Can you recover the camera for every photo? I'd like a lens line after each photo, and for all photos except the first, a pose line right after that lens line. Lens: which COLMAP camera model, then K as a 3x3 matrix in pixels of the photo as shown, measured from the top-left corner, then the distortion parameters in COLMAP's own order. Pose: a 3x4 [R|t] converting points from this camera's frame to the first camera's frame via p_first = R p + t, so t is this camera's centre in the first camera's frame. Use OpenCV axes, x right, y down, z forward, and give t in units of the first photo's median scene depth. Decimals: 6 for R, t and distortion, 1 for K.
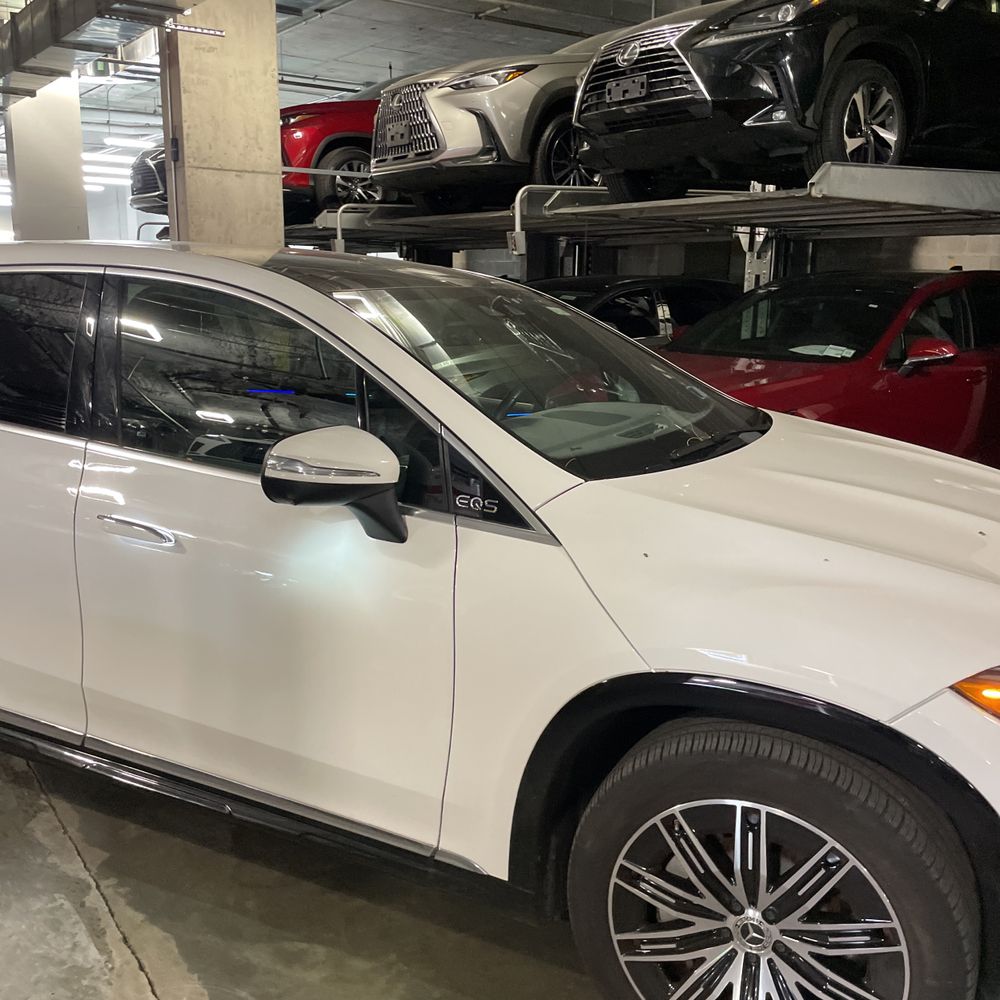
lens RADIAL K [[977.6, 0, 500.0], [0, 977.6, 500.0], [0, 0, 1]] dist [0.071887, -0.102681]
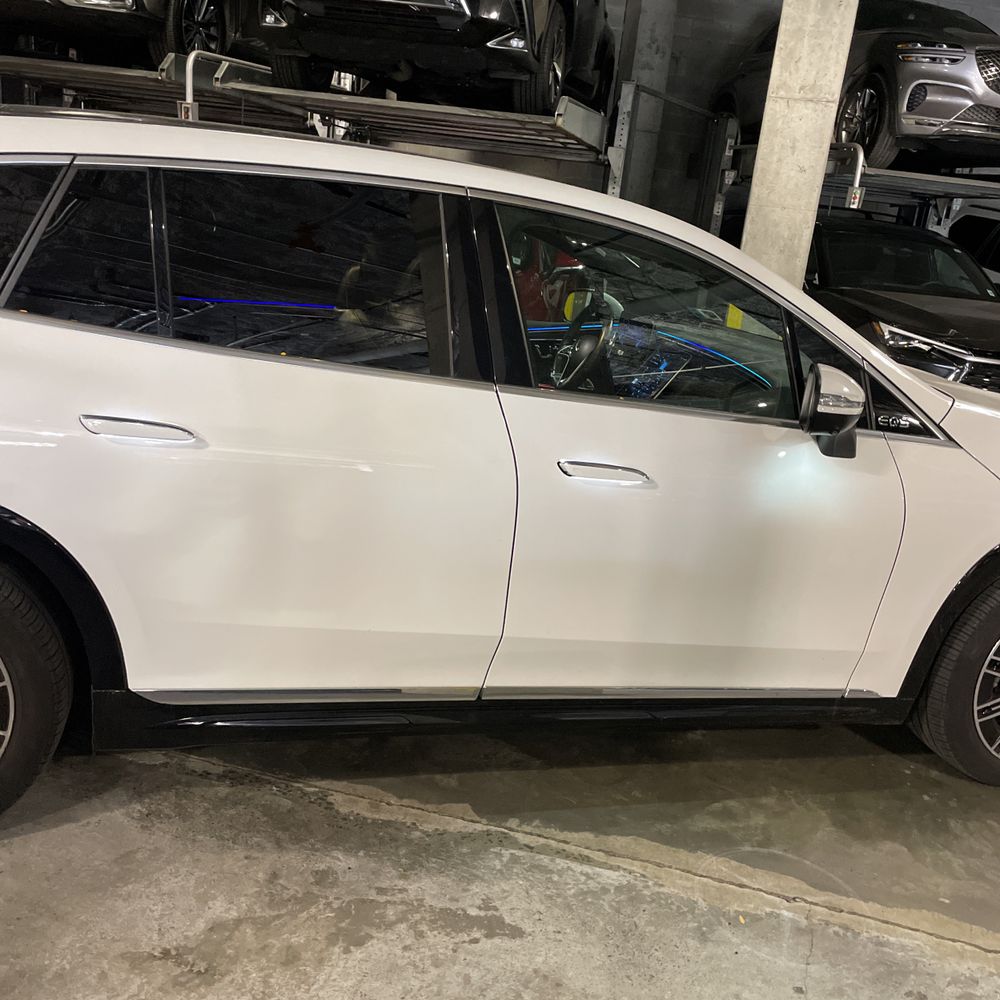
lens RADIAL K [[977.6, 0, 500.0], [0, 977.6, 500.0], [0, 0, 1]] dist [0.071887, -0.102681]
pose [[0.755146, -0.122609, 0.643989, -1.072250], [0.041049, 0.989270, 0.140213, -0.082527], [-0.654270, -0.079446, 0.752077, 0.303524]]
